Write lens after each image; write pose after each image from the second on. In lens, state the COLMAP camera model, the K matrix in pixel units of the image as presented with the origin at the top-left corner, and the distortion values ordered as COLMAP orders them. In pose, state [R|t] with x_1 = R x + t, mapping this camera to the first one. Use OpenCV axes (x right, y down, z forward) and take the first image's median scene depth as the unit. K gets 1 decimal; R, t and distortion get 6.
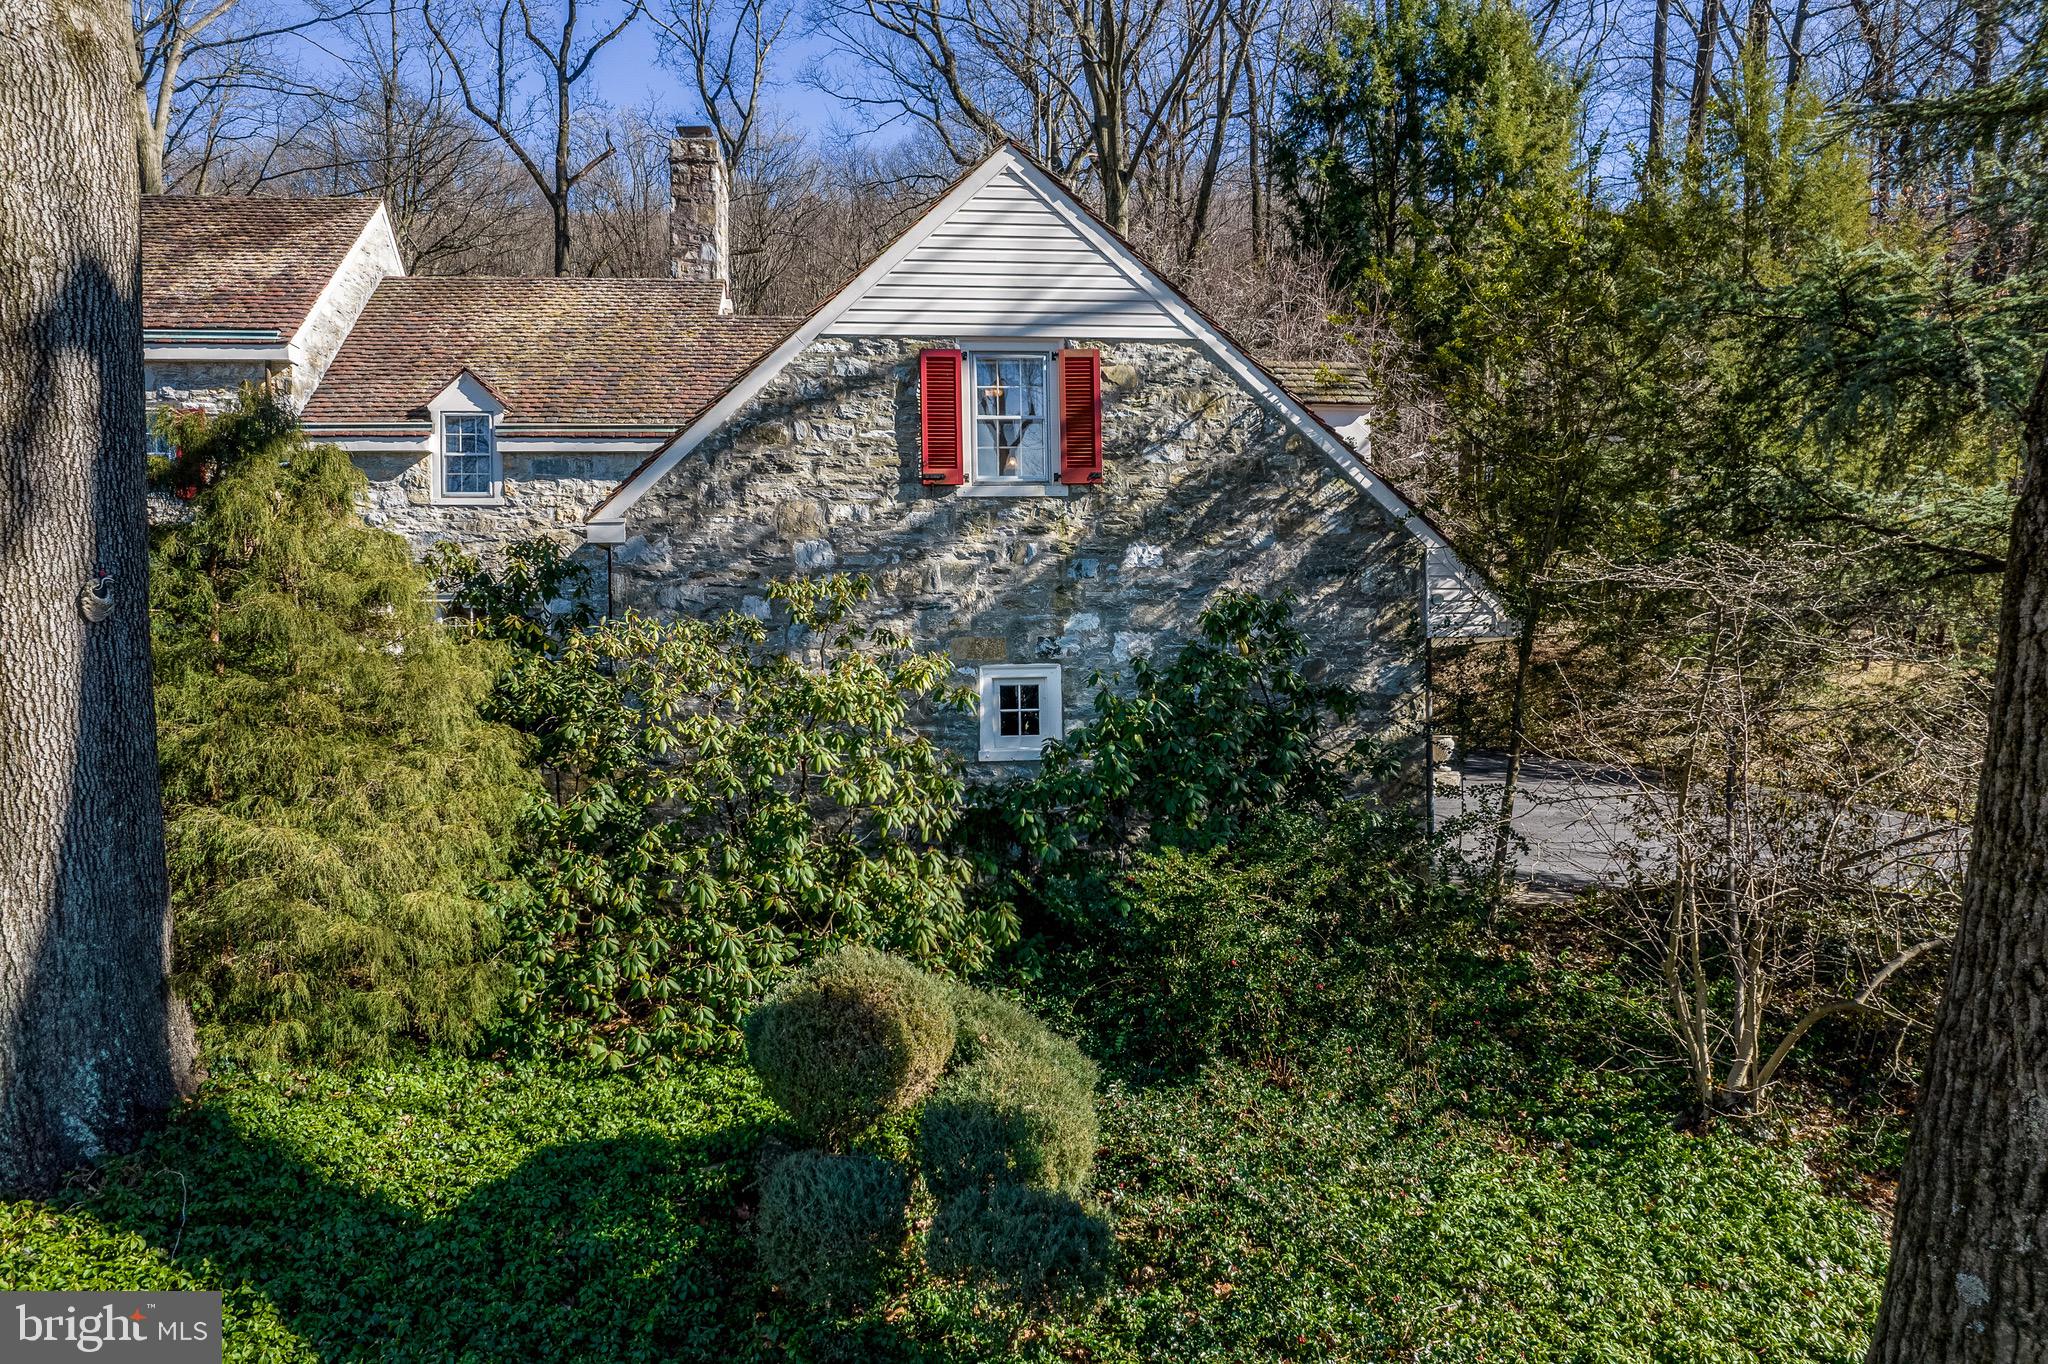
lens RADIAL K [[1334.8, 0, 1024.0], [0, 1334.8, 682.0], [0, 0, 1]] dist [-0.055028, 0.000385]
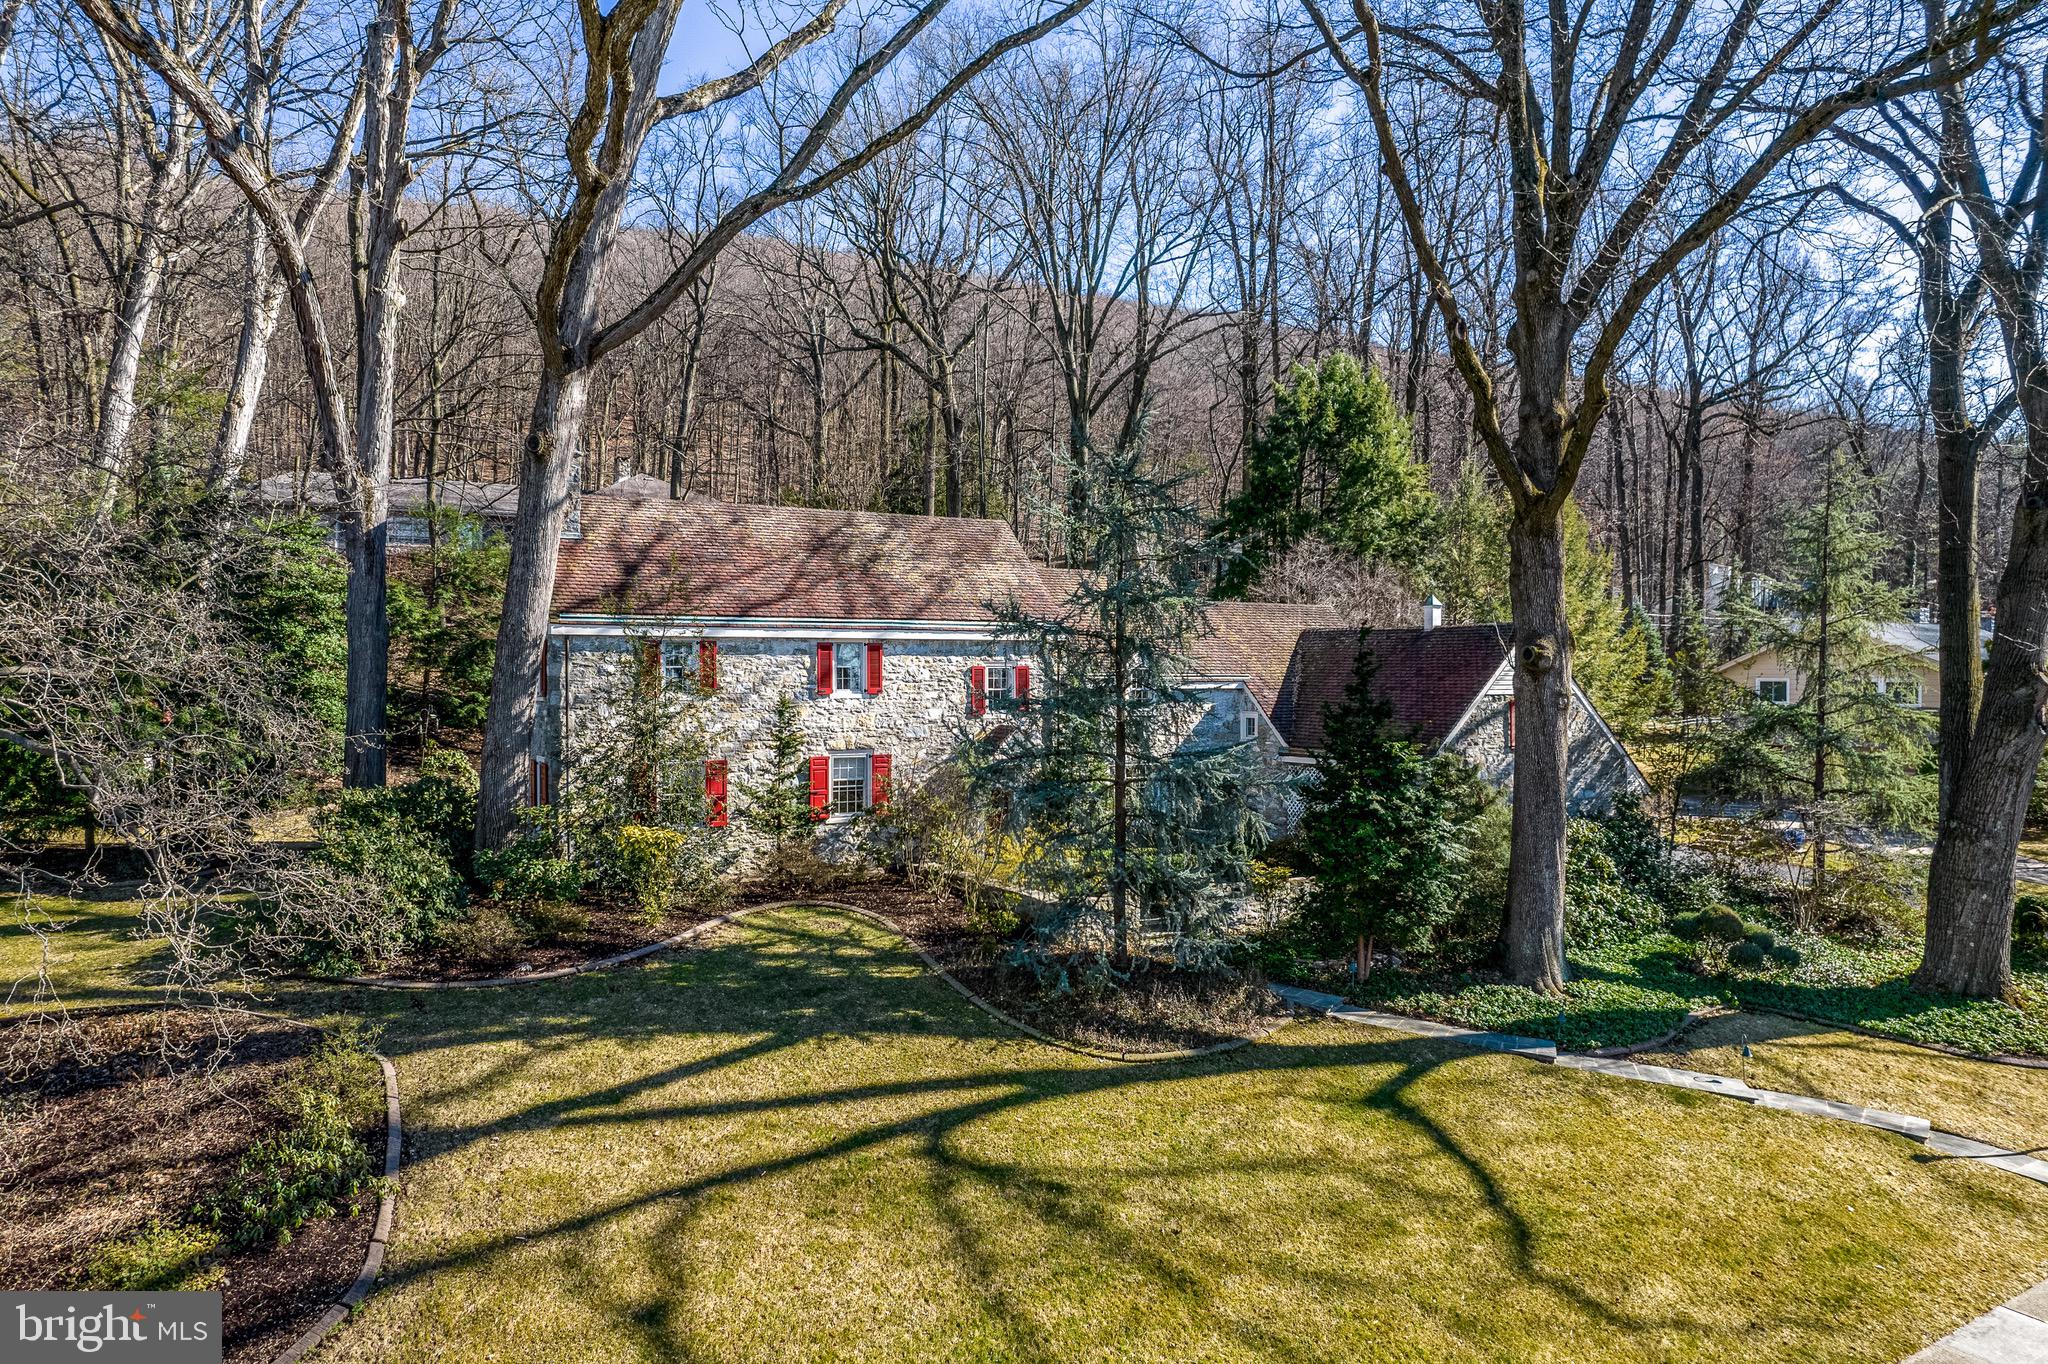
lens RADIAL K [[1306.4, 0, 1024.0], [0, 1306.4, 682.0], [0, 0, 1]] dist [-0.075664, 0.060133]
pose [[0.914130, 0.008510, 0.405333, -1.972030], [-0.006113, 0.999955, -0.007208, -0.245687], [-0.405376, 0.004111, 0.914141, -0.984711]]
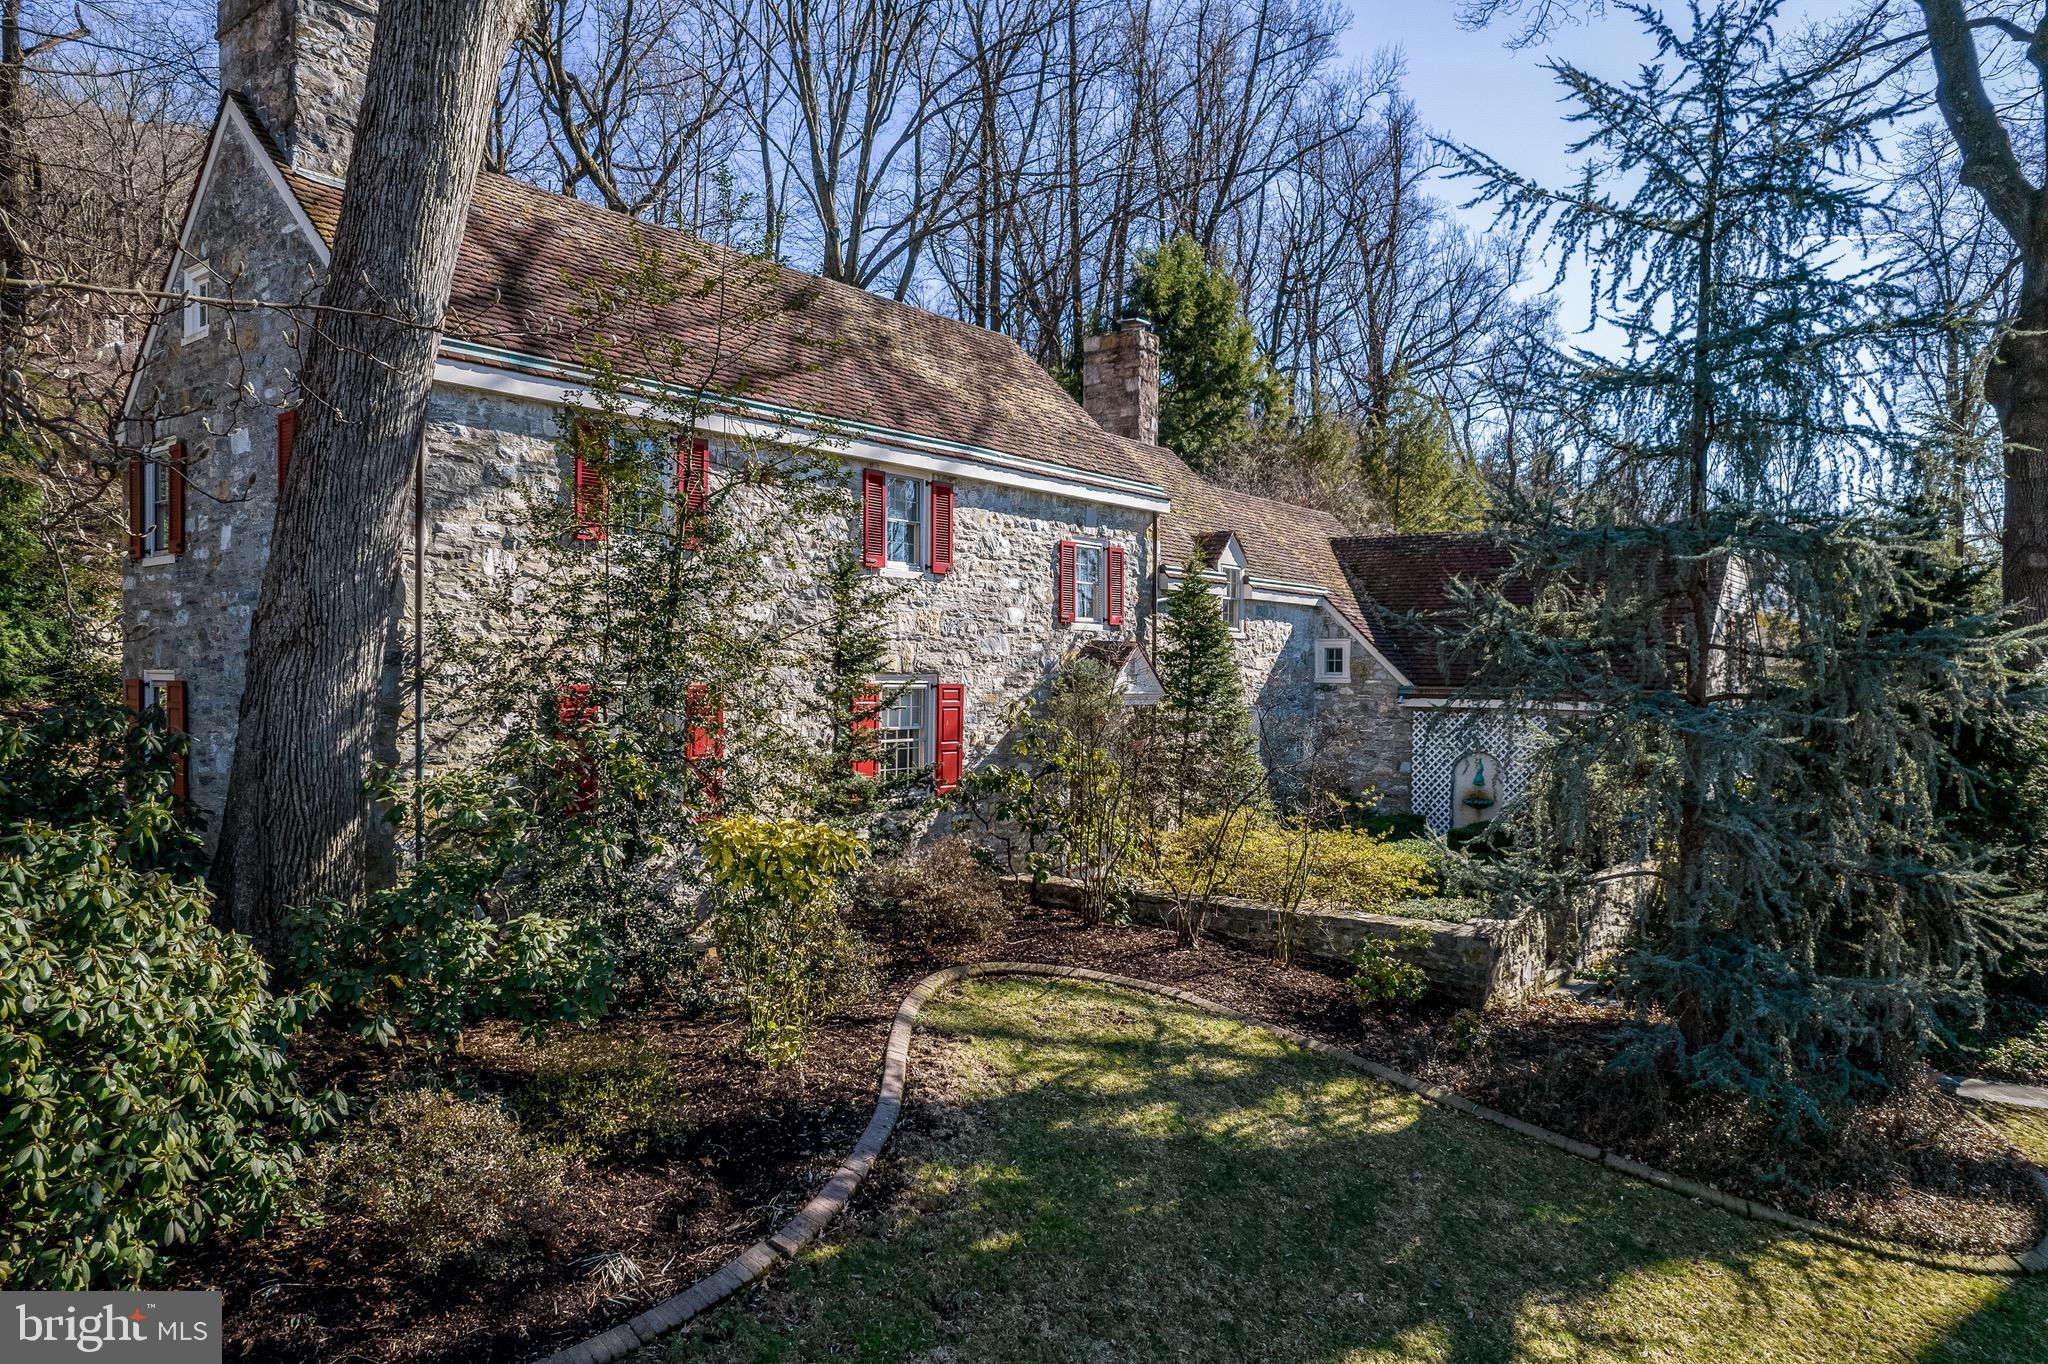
lens RADIAL K [[1306.4, 0, 1024.0], [0, 1306.4, 682.0], [0, 0, 1]] dist [-0.075664, 0.060133]
pose [[0.703807, 0.010944, 0.710307, -2.134700], [-0.005856, 0.999937, -0.009603, -0.113424], [-0.710367, 0.002599, 0.703827, 0.369446]]
